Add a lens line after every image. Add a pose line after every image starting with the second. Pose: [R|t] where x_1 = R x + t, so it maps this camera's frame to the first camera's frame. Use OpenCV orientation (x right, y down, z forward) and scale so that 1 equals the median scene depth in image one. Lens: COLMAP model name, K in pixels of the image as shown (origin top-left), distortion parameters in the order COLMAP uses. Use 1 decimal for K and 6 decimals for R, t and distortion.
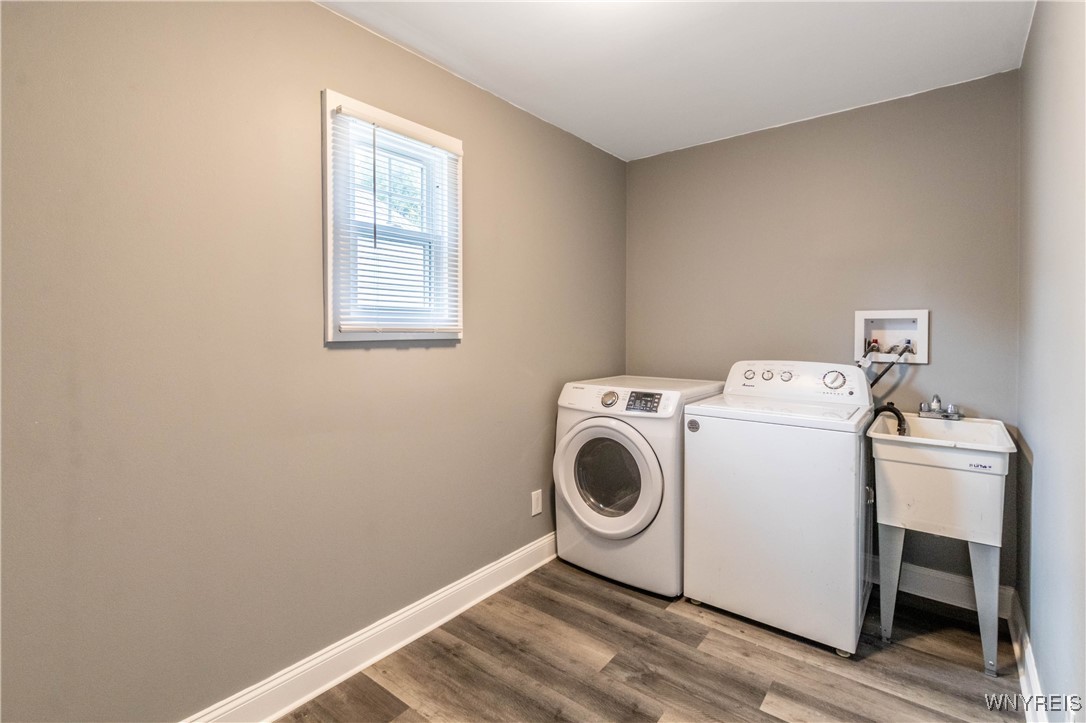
lens RADIAL K [[506.7, 0, 532.1], [0, 506.7, 334.2], [0, 0, 1]] dist [-0.000553, -0.000558]
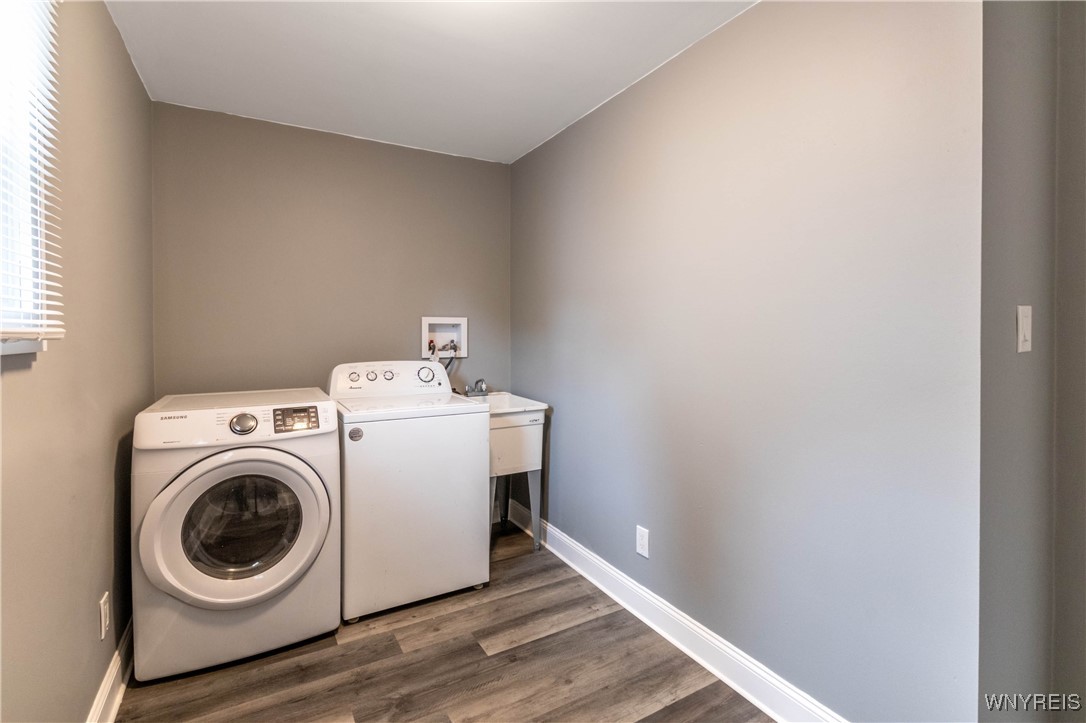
lens RADIAL K [[506.7, 0, 532.1], [0, 506.7, 334.2], [0, 0, 1]] dist [-0.000553, -0.000558]
pose [[0.357661, -0.004919, 0.933839, -0.468931], [0.007875, 0.999966, 0.002252, -0.006335], [-0.933818, 0.006549, 0.357687, 0.369019]]
